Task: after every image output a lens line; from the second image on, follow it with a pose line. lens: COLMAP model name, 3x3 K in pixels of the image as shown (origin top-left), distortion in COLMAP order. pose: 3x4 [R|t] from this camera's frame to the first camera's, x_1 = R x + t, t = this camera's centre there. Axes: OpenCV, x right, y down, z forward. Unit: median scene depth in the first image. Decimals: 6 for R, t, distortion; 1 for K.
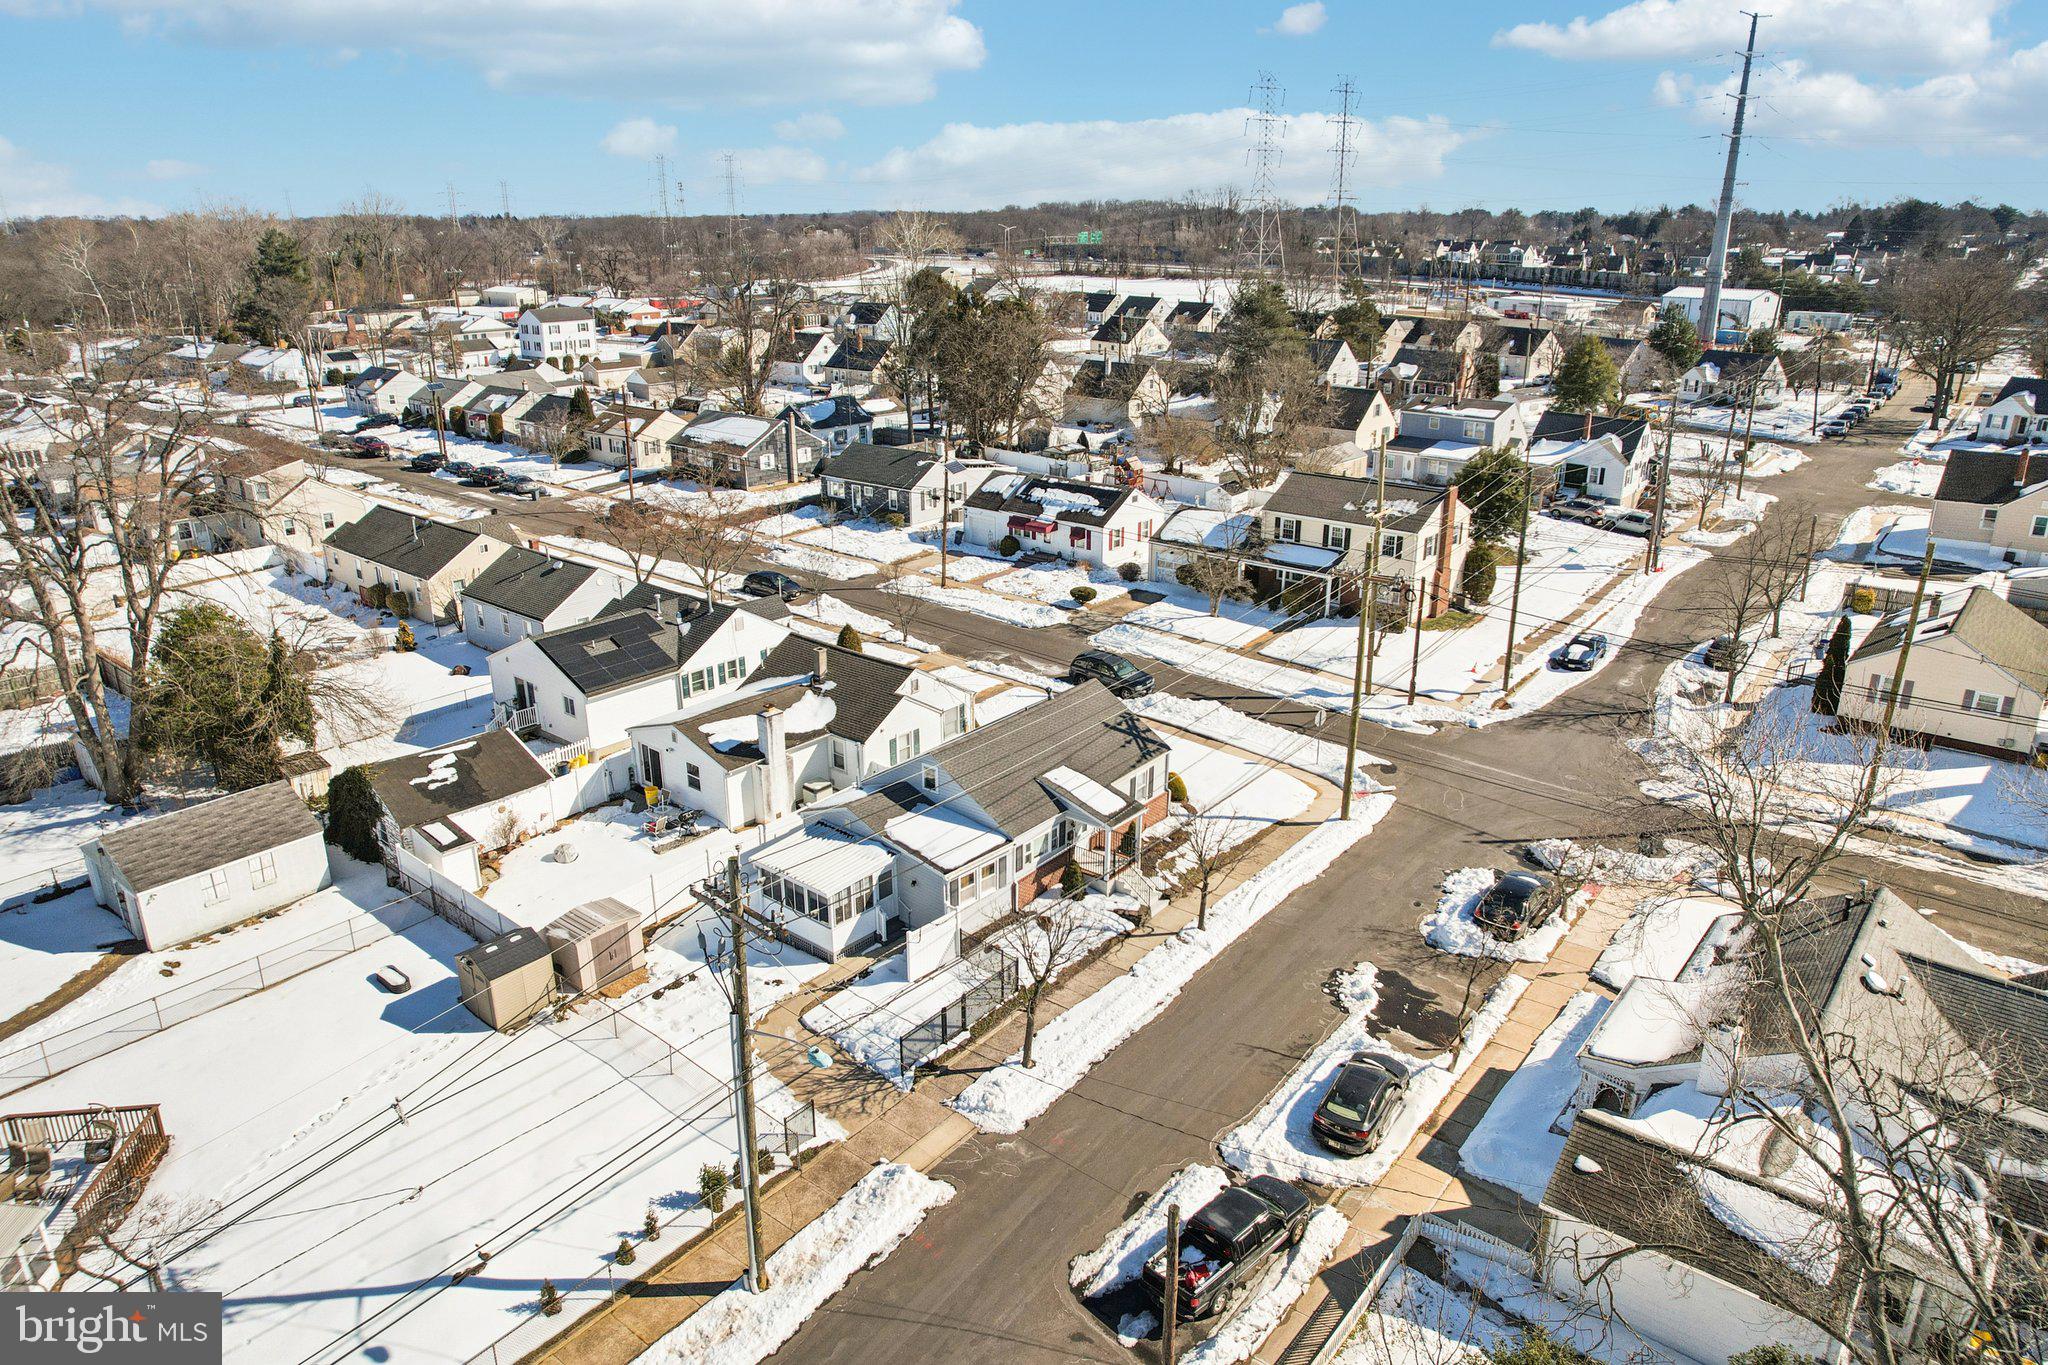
lens RADIAL K [[1316.9, 0, 1039.8], [0, 1316.9, 694.5], [0, 0, 1]] dist [-0.063537, 0.040238]
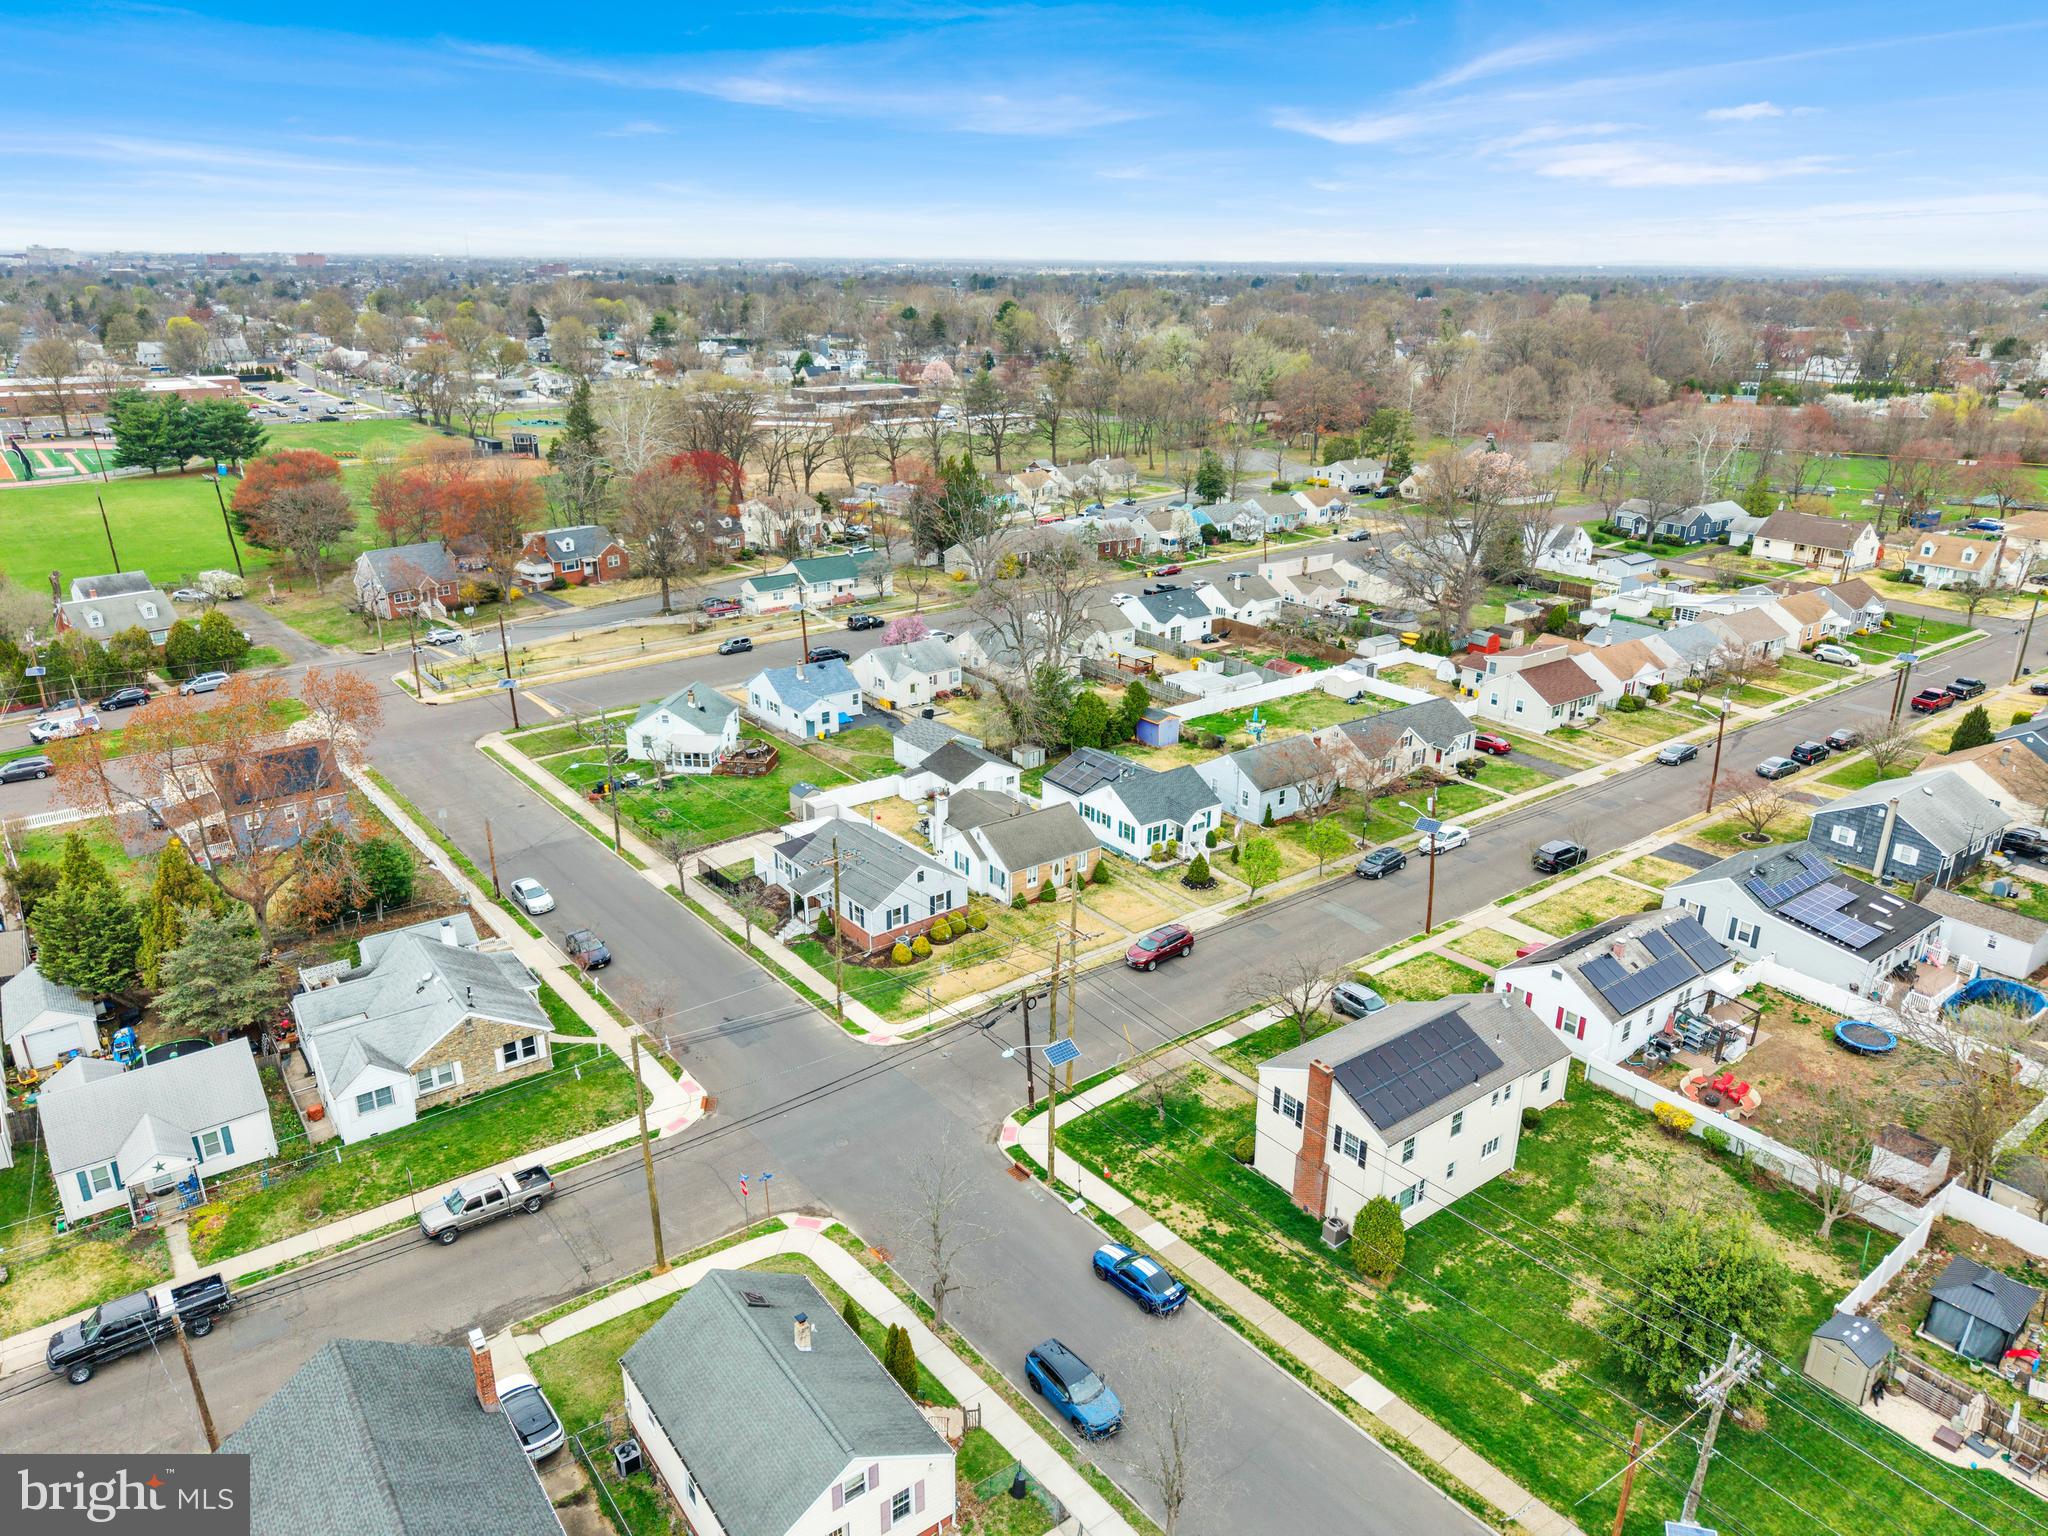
lens RADIAL K [[1377.8, 0, 1021.3], [0, 1377.8, 774.0], [0, 0, 1]] dist [0.014705, -0.015275]
pose [[-0.240156, 0.336953, -0.910378, 1.523383], [-0.339125, 0.849612, 0.403923, -0.837395], [0.909571, 0.405736, -0.089771, 1.258322]]
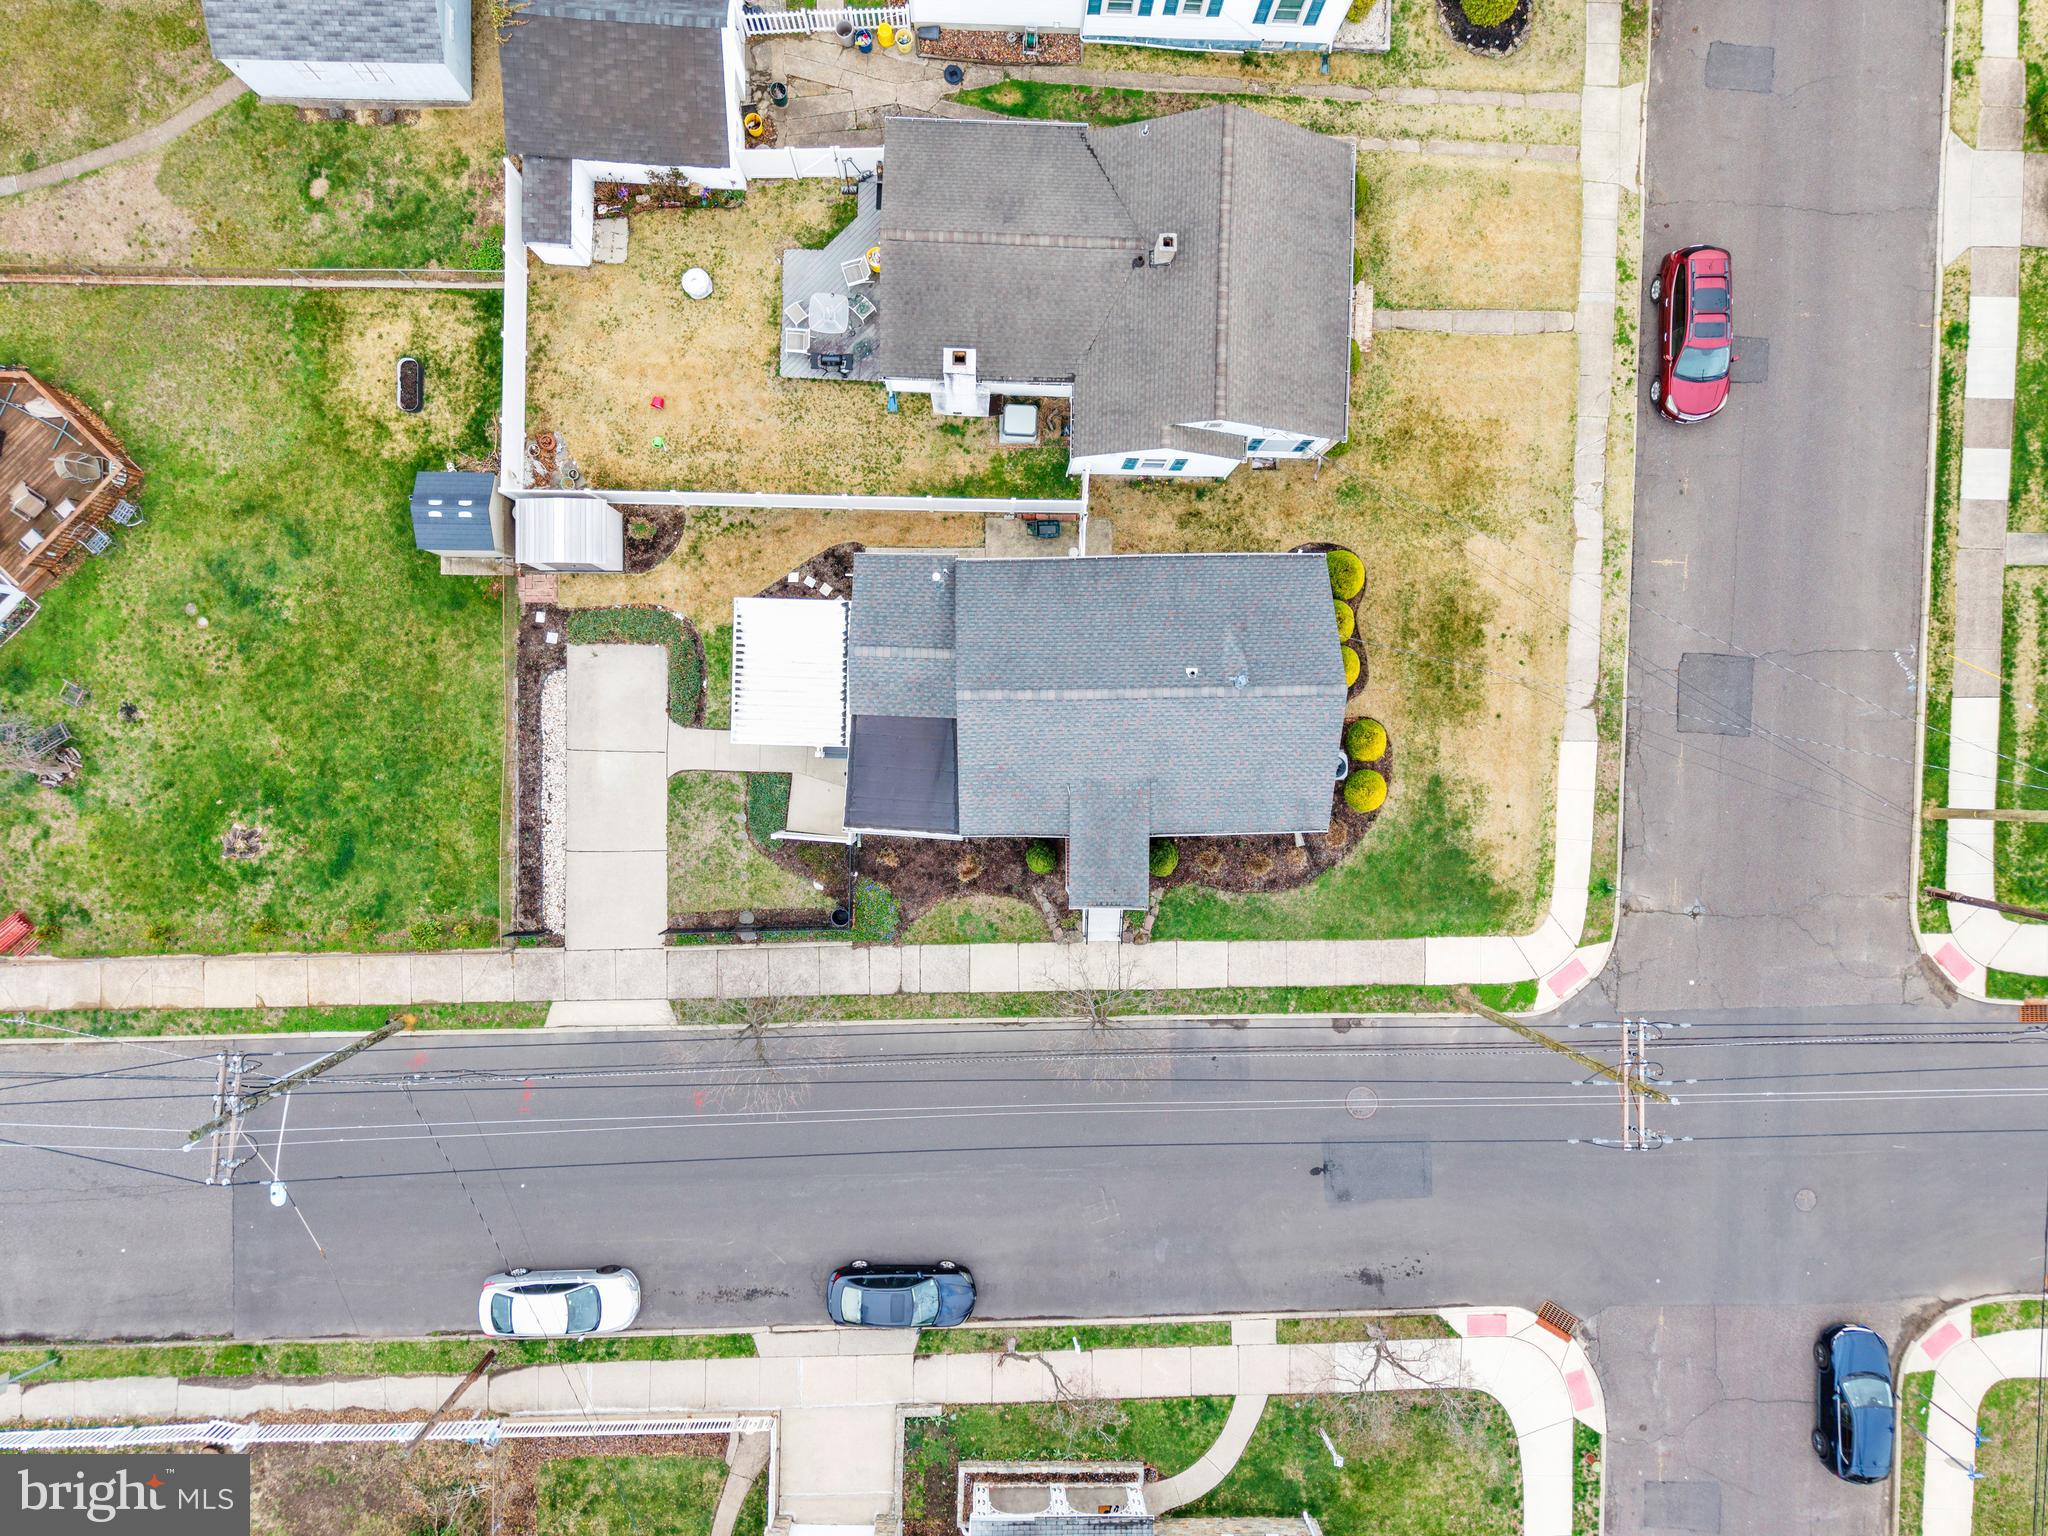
lens RADIAL K [[1377.8, 0, 1027.6], [0, 1377.8, 766.5], [0, 0, 1]] dist [0.014705, -0.015275]
pose [[0.620119, 0.783952, 0.029524, -0.045086], [-0.298785, 0.201212, 0.932867, -0.598257], [0.725382, -0.587310, 0.359008, 0.652276]]
